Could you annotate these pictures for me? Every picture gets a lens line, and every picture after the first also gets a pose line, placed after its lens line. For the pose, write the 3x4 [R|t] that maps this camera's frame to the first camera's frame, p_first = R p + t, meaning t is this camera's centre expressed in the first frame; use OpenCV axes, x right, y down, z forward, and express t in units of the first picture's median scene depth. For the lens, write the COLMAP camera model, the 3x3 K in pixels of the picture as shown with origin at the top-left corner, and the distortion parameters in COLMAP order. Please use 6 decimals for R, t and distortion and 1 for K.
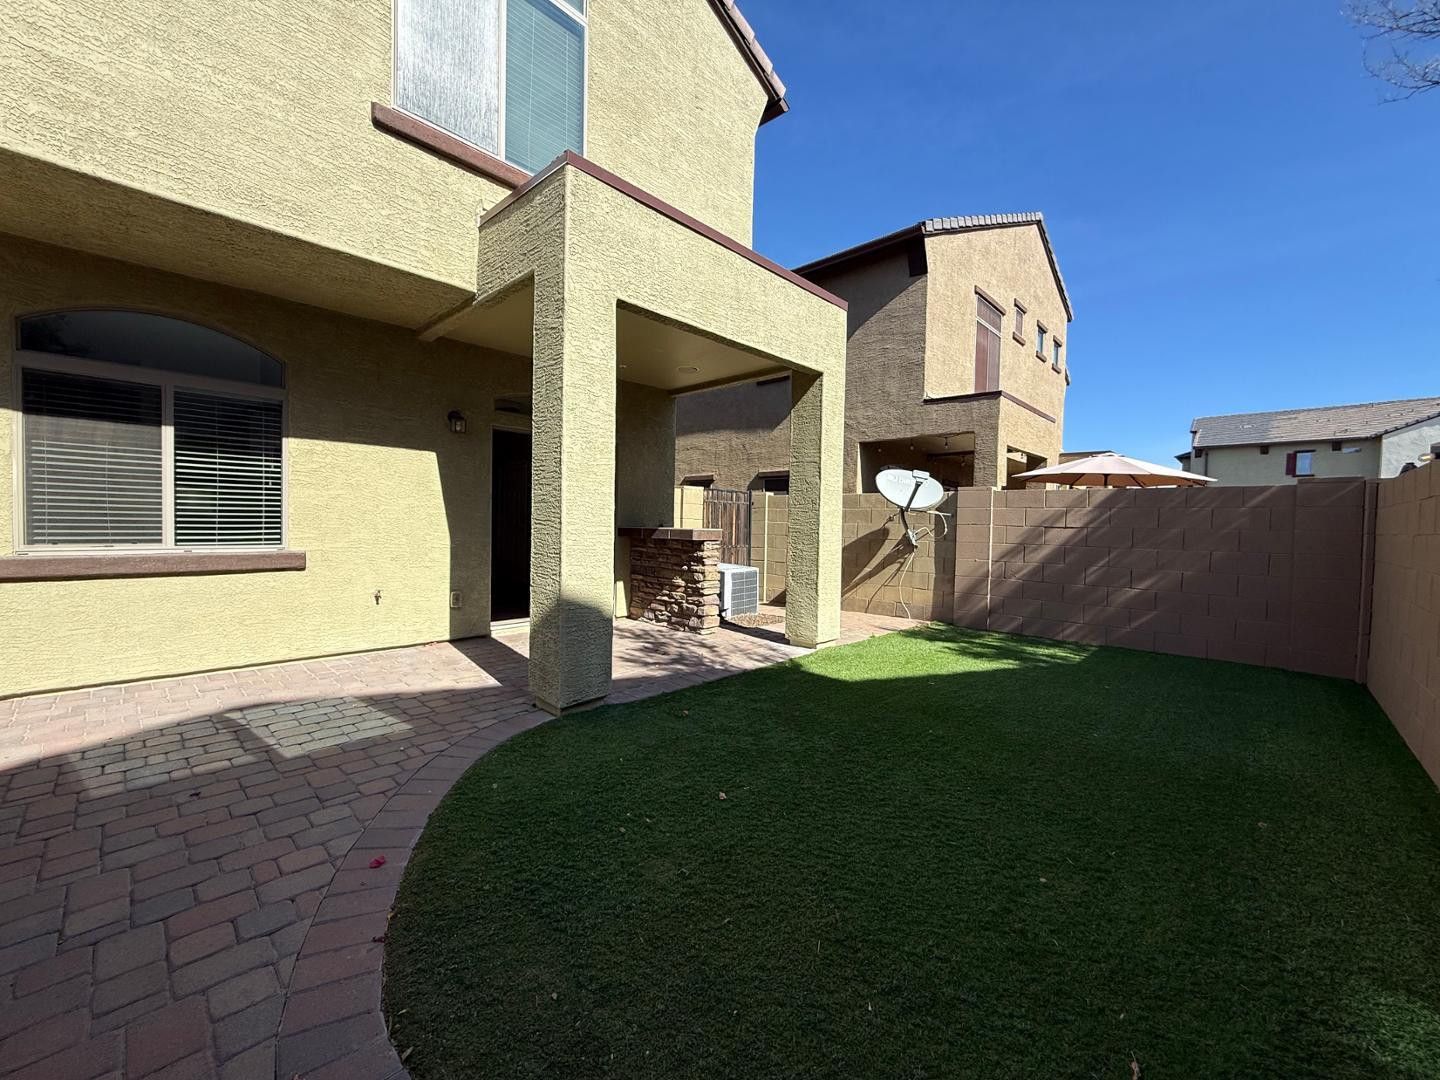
lens RADIAL K [[584.0, 0, 721.2], [0, 584.0, 539.9], [0, 0, 1]] dist [-0.001221, 0.000021]
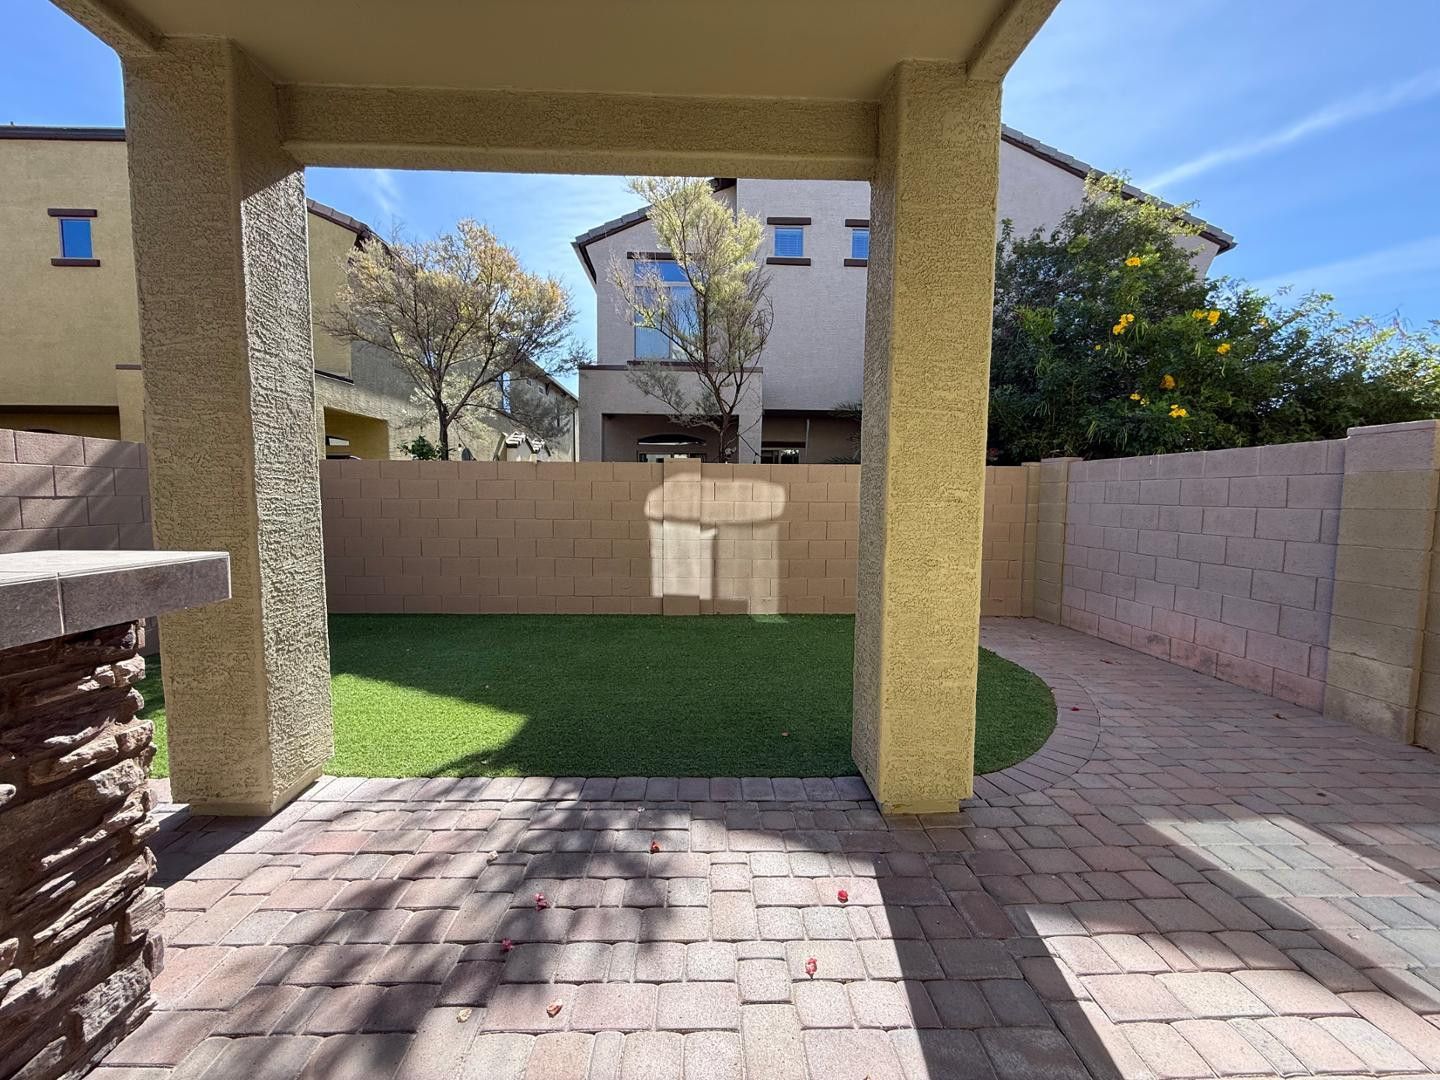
lens RADIAL K [[584.0, 0, 714.7], [0, 584.0, 541.1], [0, 0, 1]] dist [-0.001221, 0.000021]
pose [[-0.709152, -0.080056, 0.700496, -0.512910], [-0.001233, 0.993672, 0.112313, -0.071801], [-0.705055, 0.078783, -0.704763, 1.503550]]
